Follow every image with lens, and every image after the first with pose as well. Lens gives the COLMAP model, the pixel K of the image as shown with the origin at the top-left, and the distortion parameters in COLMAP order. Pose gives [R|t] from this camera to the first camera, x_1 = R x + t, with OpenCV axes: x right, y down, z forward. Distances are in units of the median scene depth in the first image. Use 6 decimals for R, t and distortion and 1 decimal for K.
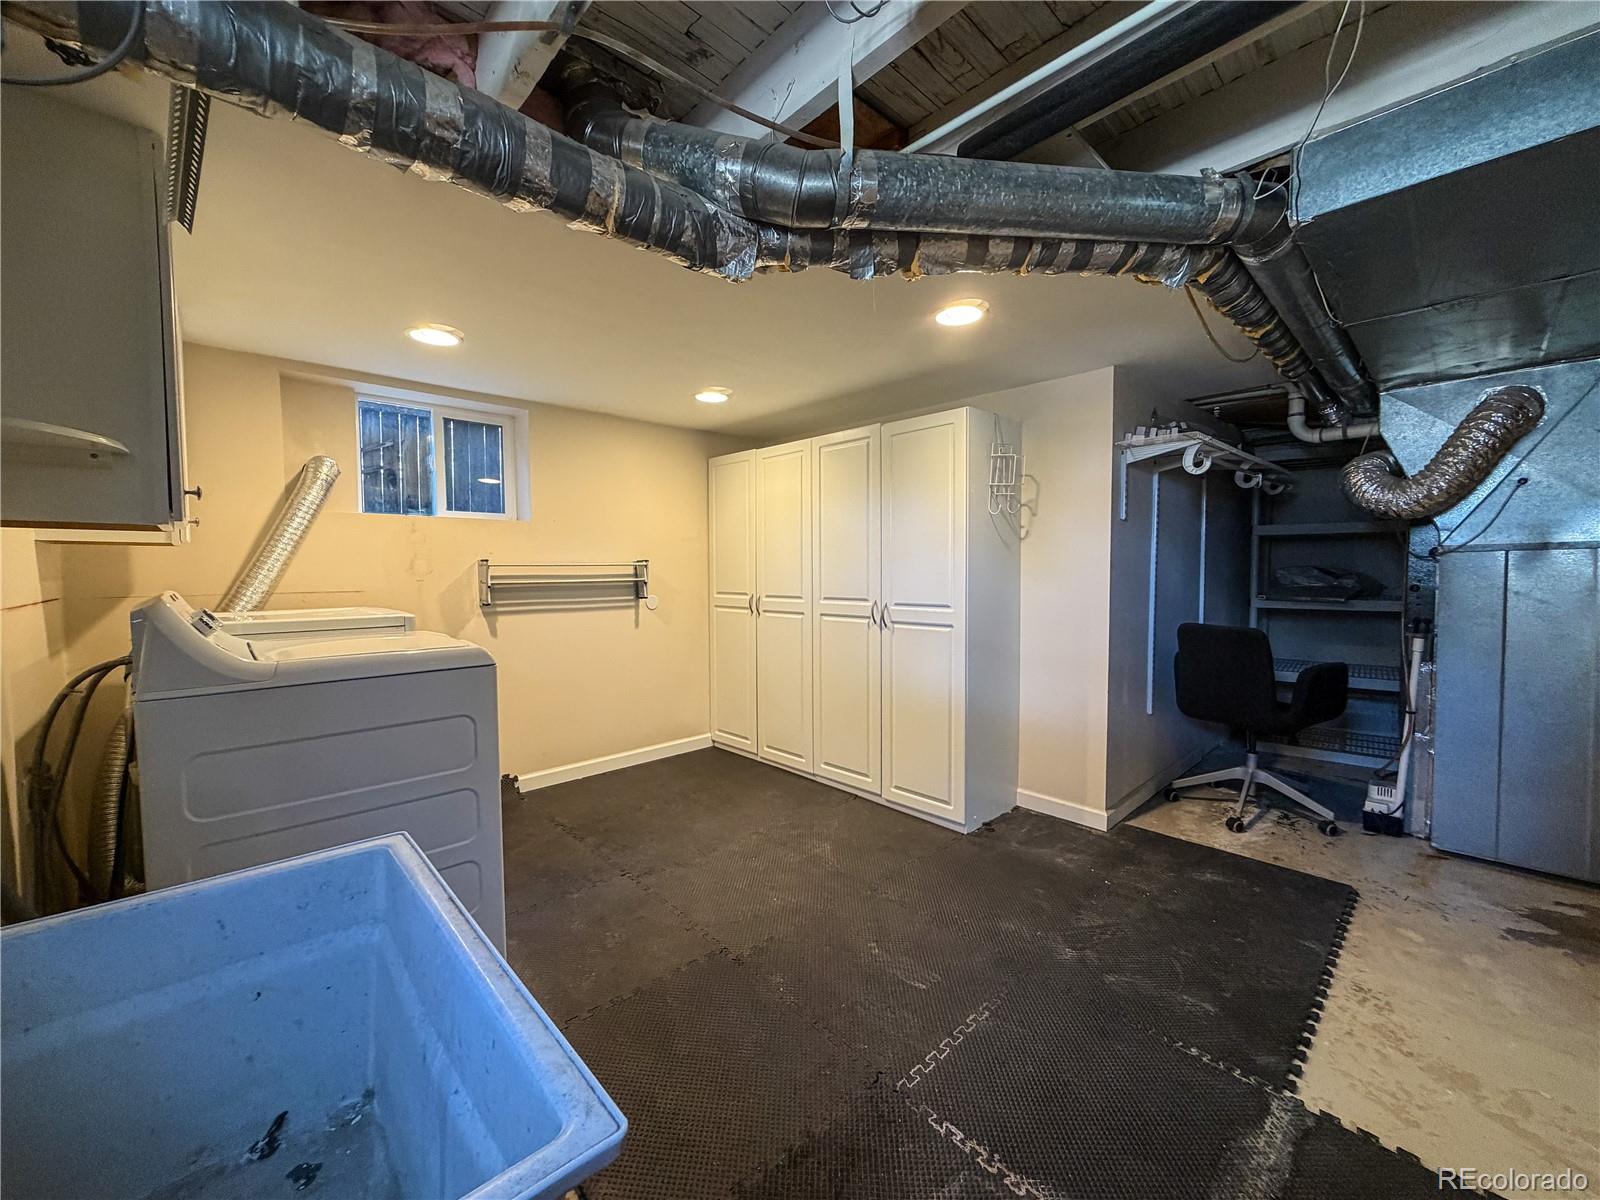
lens RADIAL K [[640.6, 0, 798.3], [0, 640.6, 598.5], [0, 0, 1]] dist [-0.000566, 0.000529]
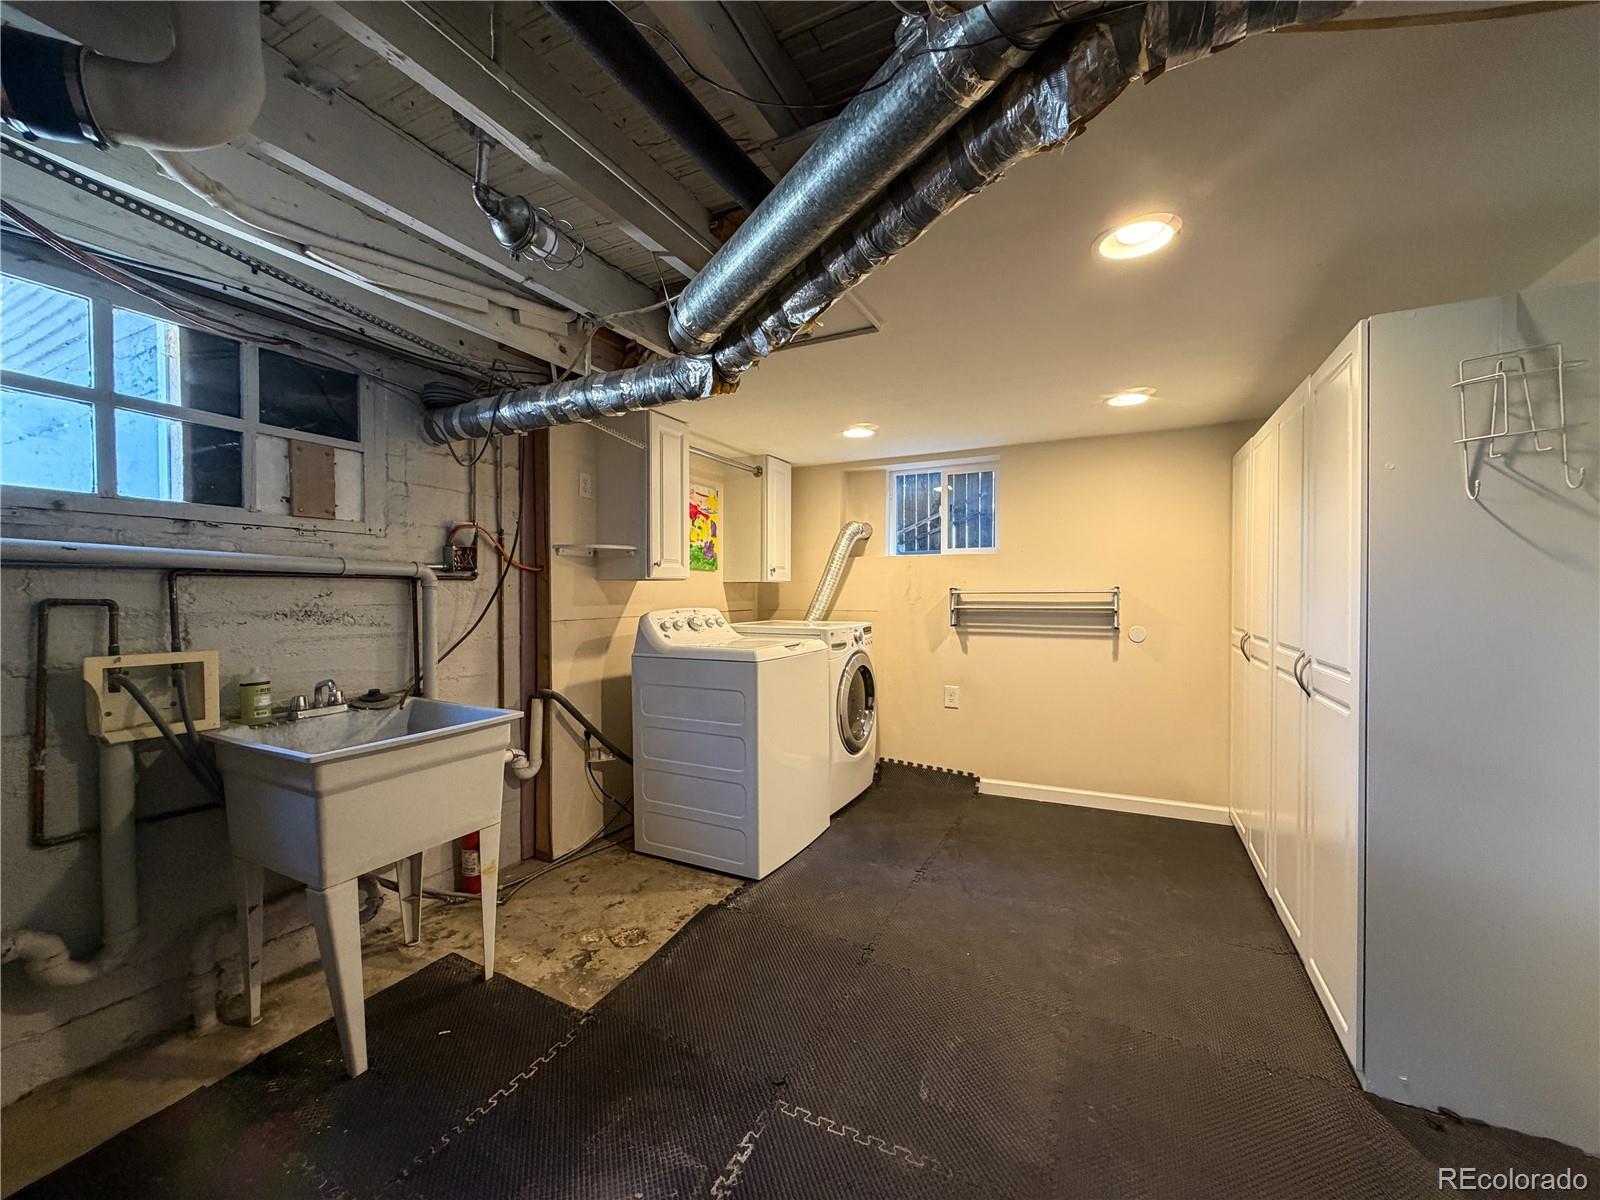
lens RADIAL K [[640.6, 0, 791.6], [0, 640.6, 600.1], [0, 0, 1]] dist [-0.000566, 0.000529]
pose [[0.331689, 0.015876, -0.943255, 0.575256], [-0.038789, 0.999242, 0.003178, -0.031954], [0.942591, 0.035534, 0.332054, 0.324865]]
